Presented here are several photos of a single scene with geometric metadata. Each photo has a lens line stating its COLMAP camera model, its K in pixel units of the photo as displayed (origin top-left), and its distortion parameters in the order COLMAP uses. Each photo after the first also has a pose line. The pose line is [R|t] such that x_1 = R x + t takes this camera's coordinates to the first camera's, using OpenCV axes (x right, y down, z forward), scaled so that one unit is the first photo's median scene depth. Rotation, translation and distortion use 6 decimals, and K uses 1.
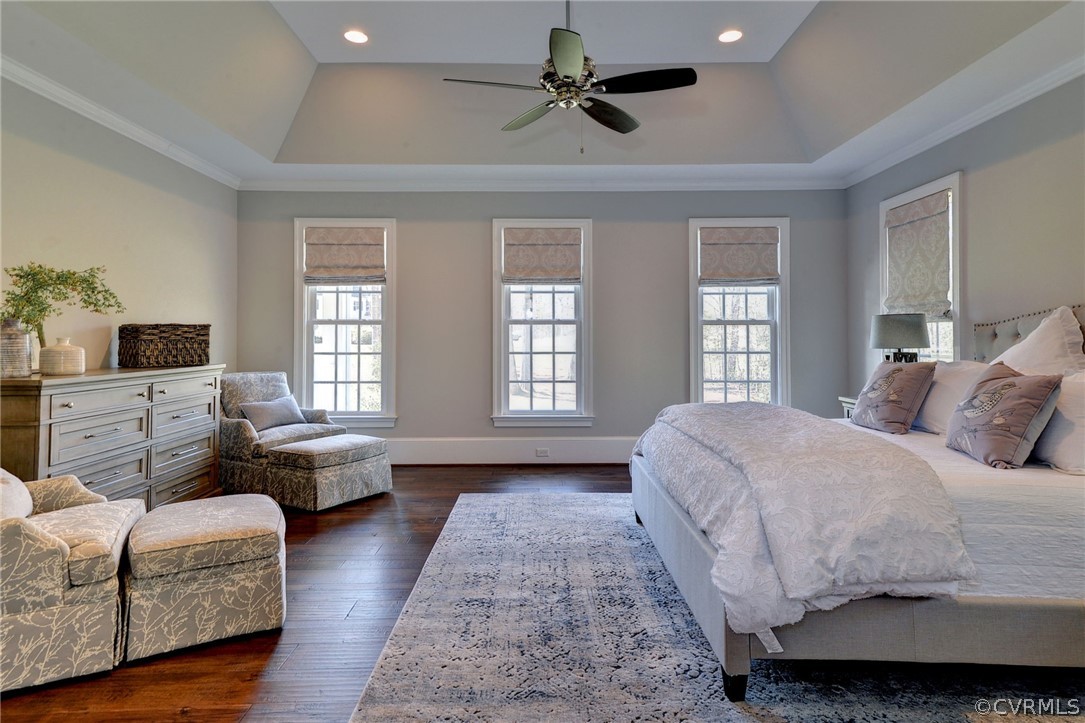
lens RADIAL K [[592.4, 0, 544.4], [0, 592.4, 349.9], [0, 0, 1]] dist [0.048979, -0.000222]
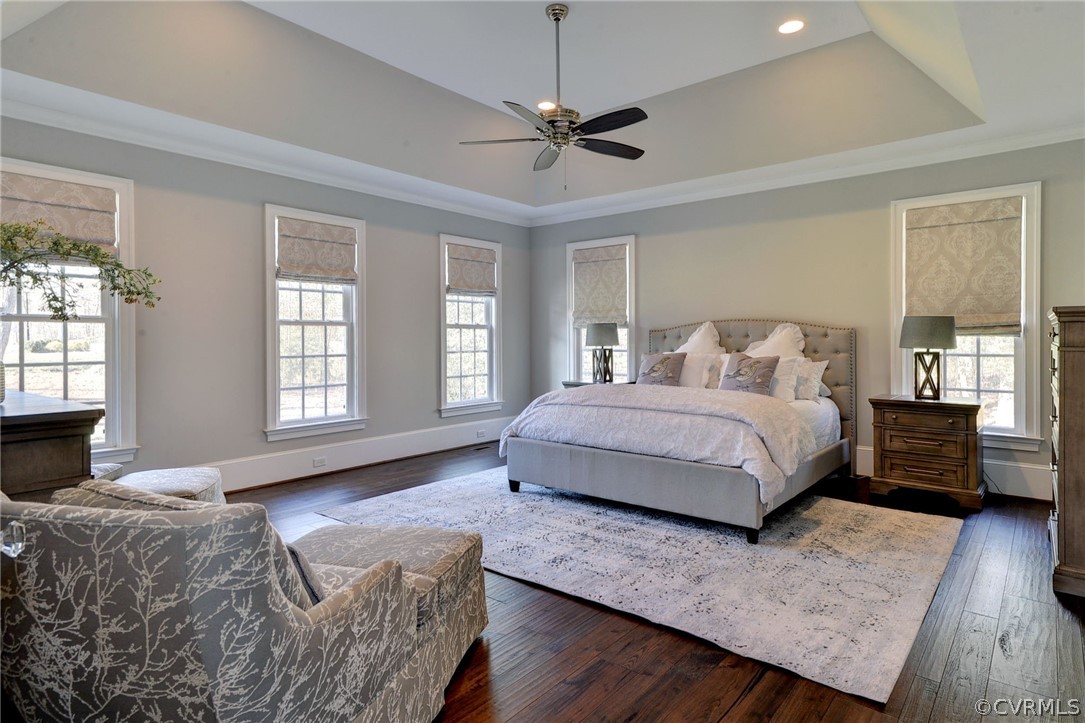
lens RADIAL K [[592.4, 0, 547.6], [0, 592.4, 359.7], [0, 0, 1]] dist [0.048979, -0.000222]
pose [[0.652688, -0.030548, 0.757010, -0.485364], [0.019754, 0.999533, 0.023303, -0.004166], [-0.757369, -0.000256, 0.652987, 0.110769]]
